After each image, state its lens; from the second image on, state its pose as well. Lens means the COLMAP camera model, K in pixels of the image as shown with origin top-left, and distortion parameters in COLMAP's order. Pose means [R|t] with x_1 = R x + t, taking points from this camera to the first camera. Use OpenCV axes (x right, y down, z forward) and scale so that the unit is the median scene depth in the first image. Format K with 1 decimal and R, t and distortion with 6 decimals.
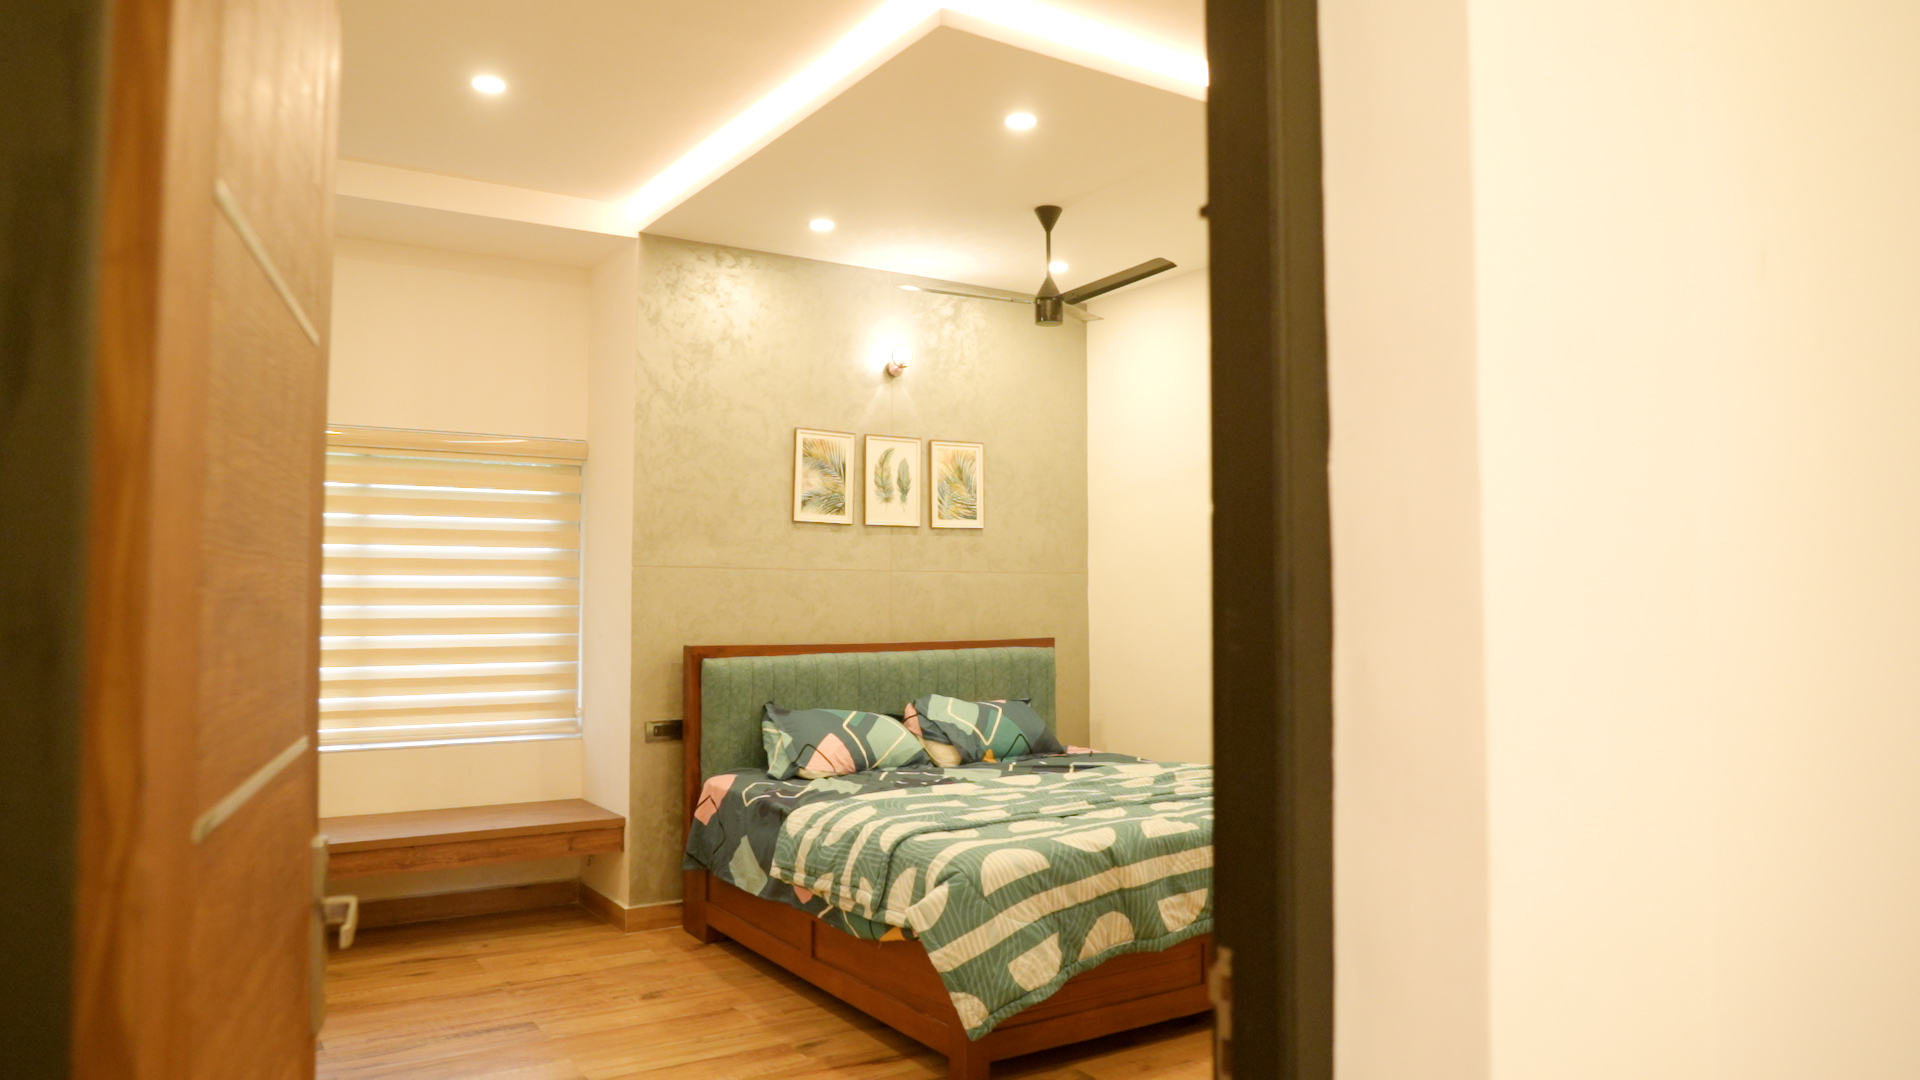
lens RADIAL K [[1307.4, 0, 961.6], [0, 1307.4, 540.8], [0, 0, 1]] dist [-0.003125, 0.002492]
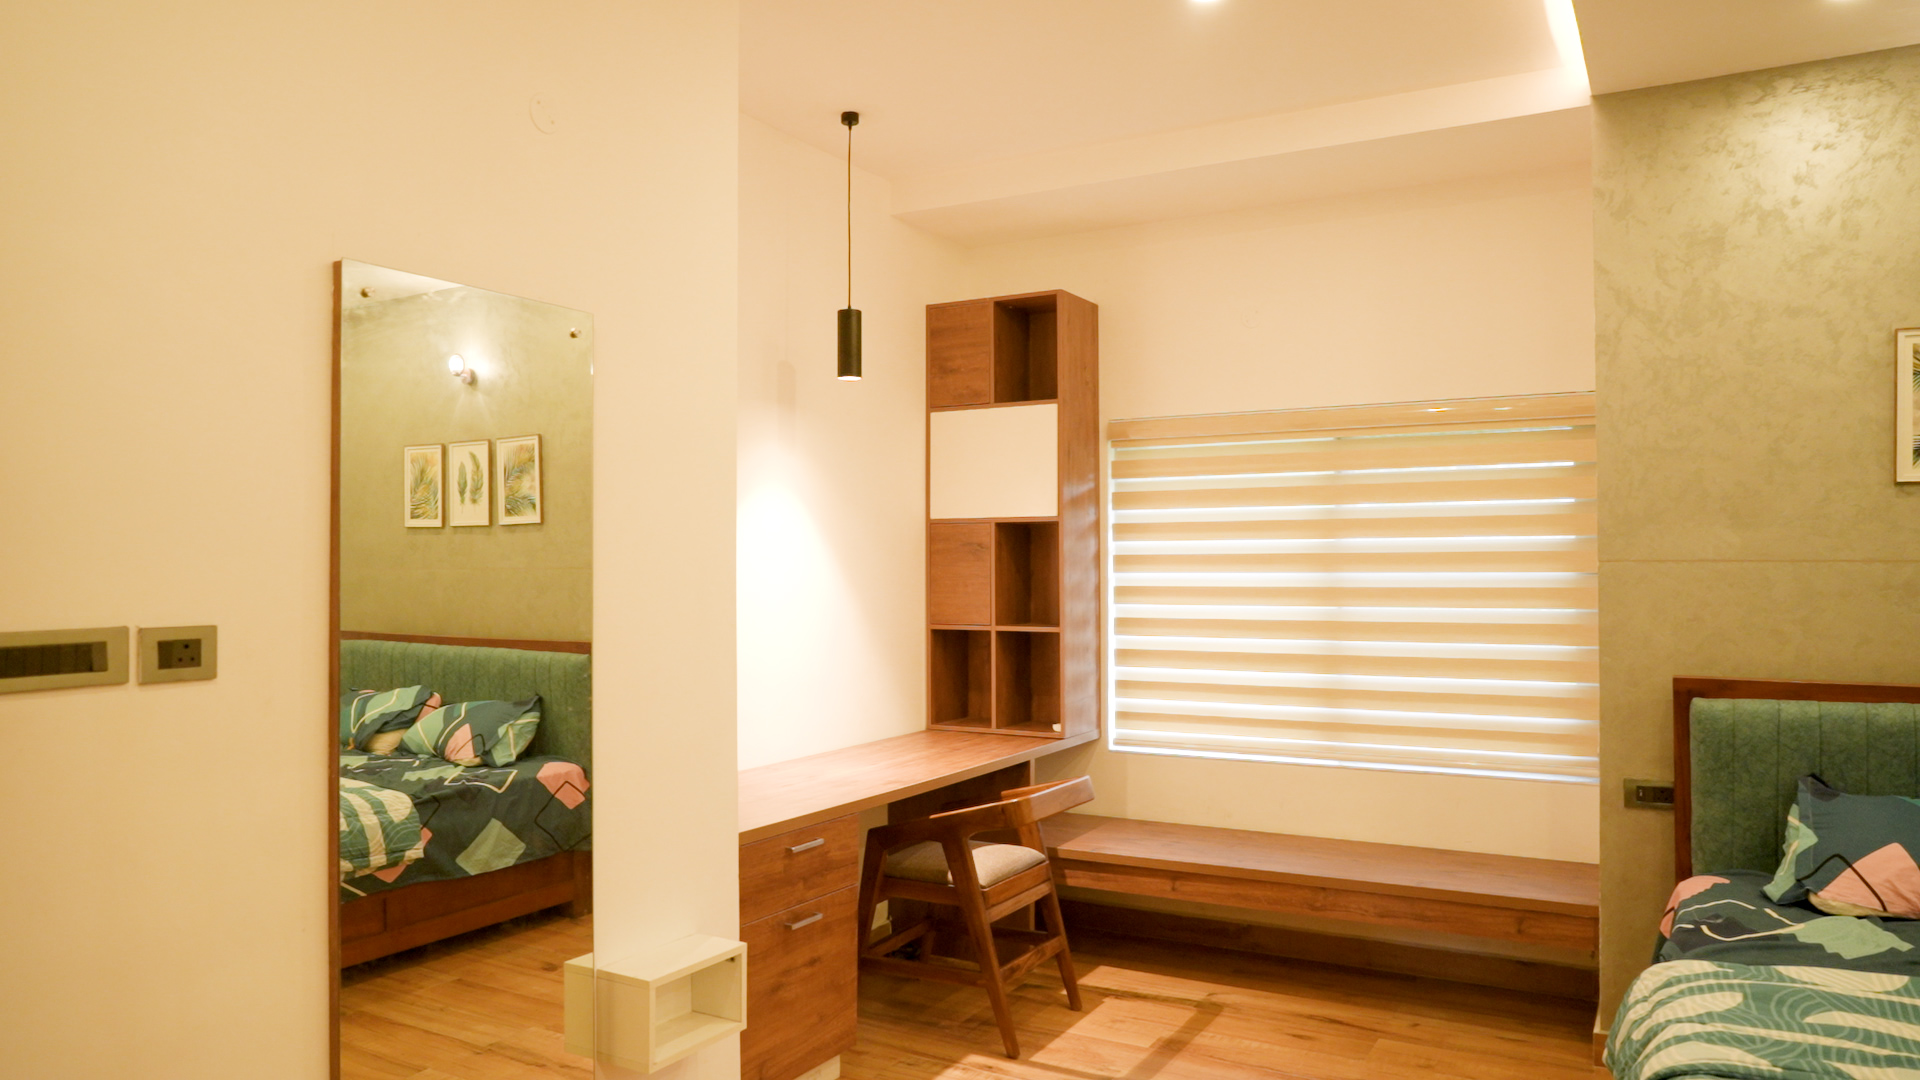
lens RADIAL K [[1307.4, 0, 960.8], [0, 1307.4, 540.6], [0, 0, 1]] dist [-0.003125, 0.002492]
pose [[0.480796, -0.019708, -0.876611, 0.208655], [0.040788, 0.999168, -0.000092, -0.006098], [0.875883, -0.035711, 0.481200, 0.338561]]
